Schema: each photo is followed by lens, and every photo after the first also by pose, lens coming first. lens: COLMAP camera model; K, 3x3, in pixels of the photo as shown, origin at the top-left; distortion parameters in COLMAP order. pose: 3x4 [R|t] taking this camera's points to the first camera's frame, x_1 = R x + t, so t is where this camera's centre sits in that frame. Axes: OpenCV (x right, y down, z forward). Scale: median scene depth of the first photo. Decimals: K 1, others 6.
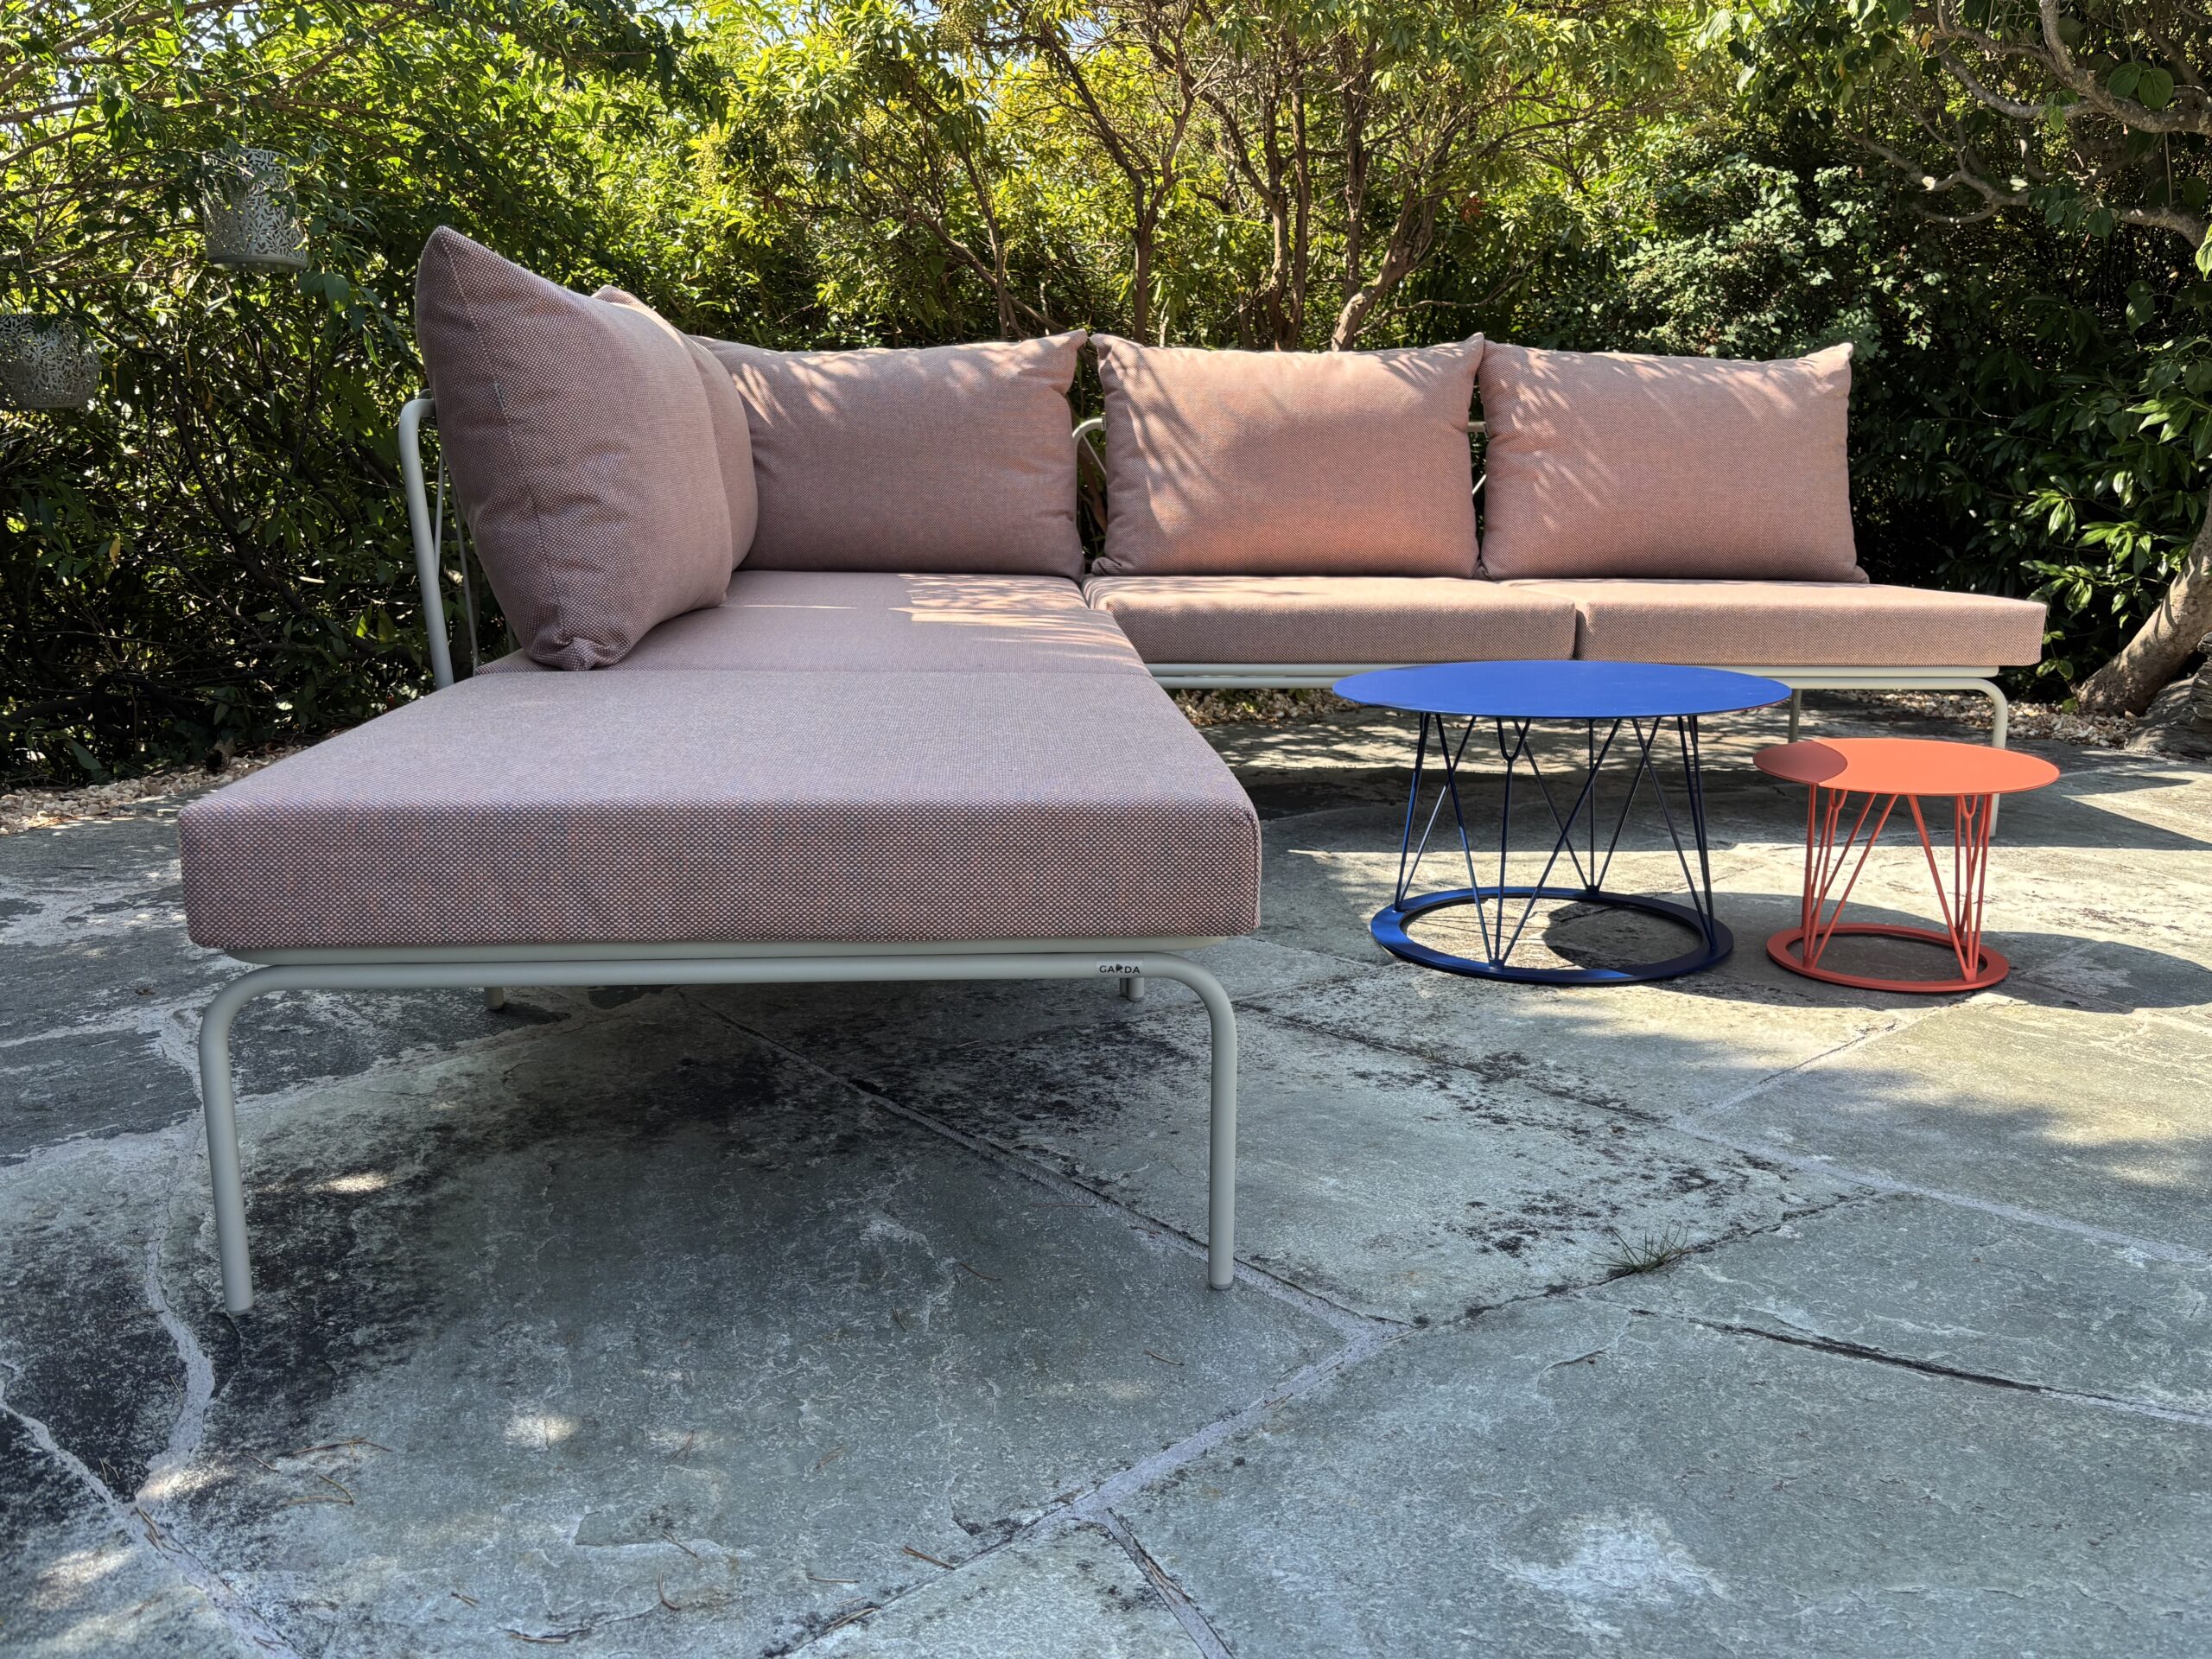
lens RADIAL K [[1761.6, 0, 1106.8], [0, 1761.6, 877.8], [0, 0, 1]] dist [0.006195, -0.001962]
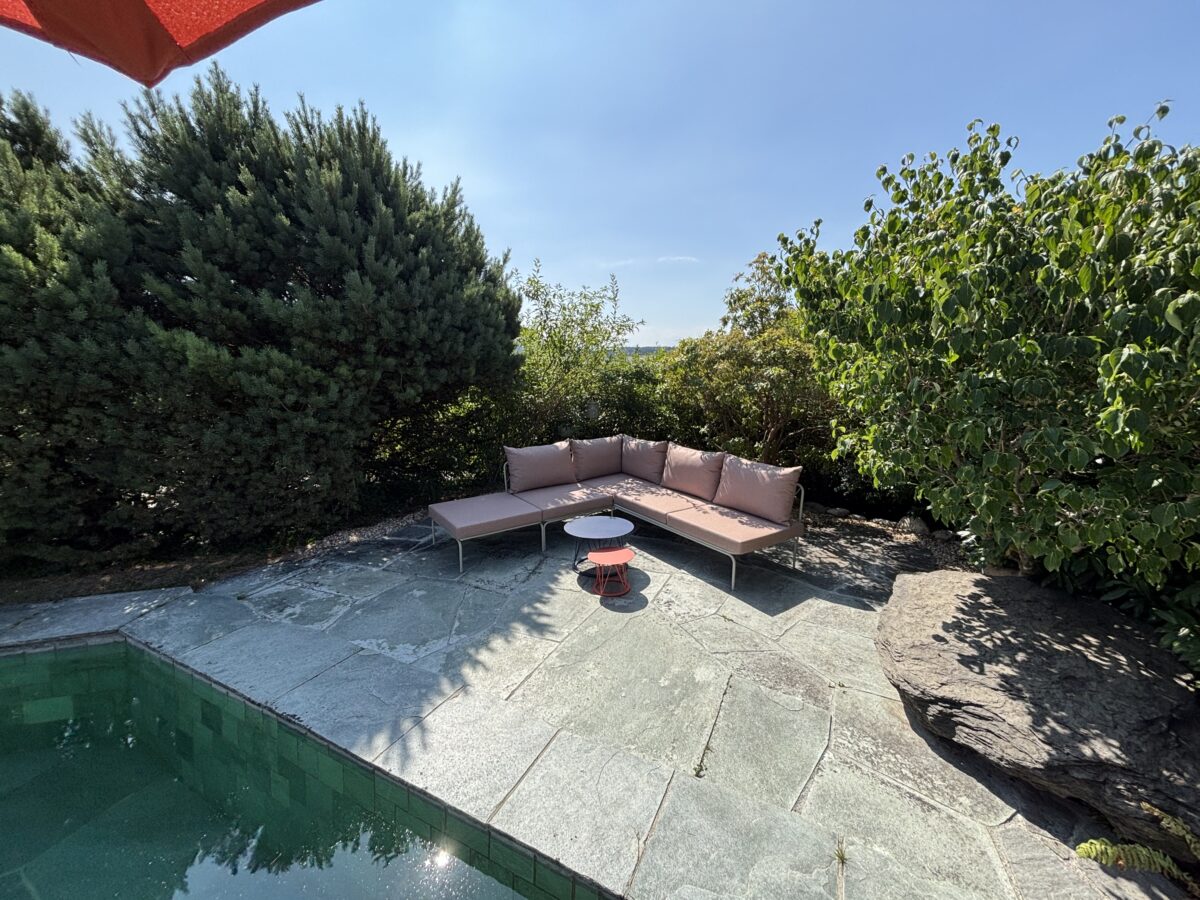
lens RADIAL K [[486.5, 0, 599.5], [0, 486.5, 453.0], [0, 0, 1]] dist [-0.008394, -0.000166]
pose [[0.505657, 0.150321, -0.849538, 1.908744], [-0.187706, 0.980284, 0.061730, -0.537169], [0.842067, 0.128249, 0.523903, 0.063855]]
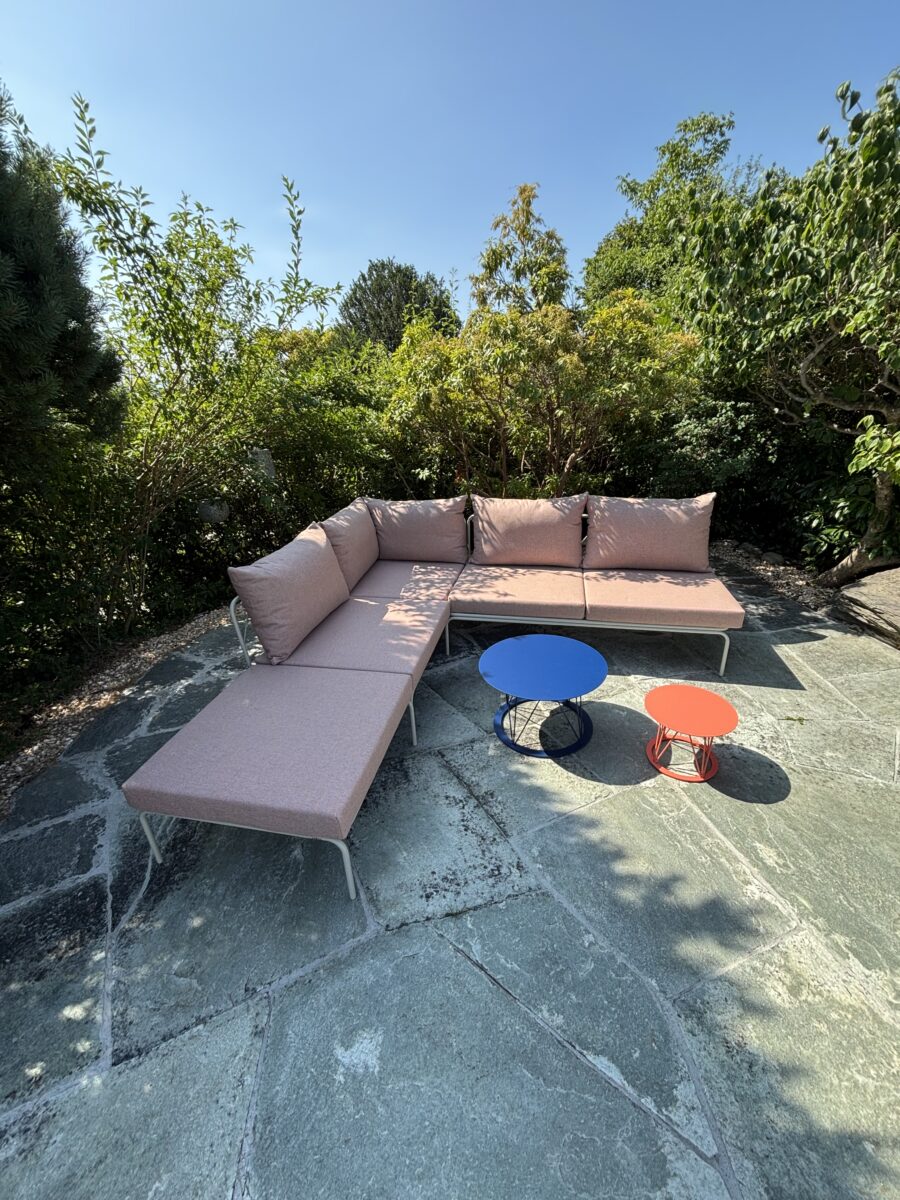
lens RADIAL K [[488.2, 0, 450.0], [0, 488.2, 600.0], [0, 0, 1]] dist [-0.010189, -0.000093]
pose [[0.959174, 0.062691, -0.275781, 0.380792], [-0.010453, 0.982315, 0.186943, -0.463718], [0.282623, -0.176428, 0.942866, 0.069959]]
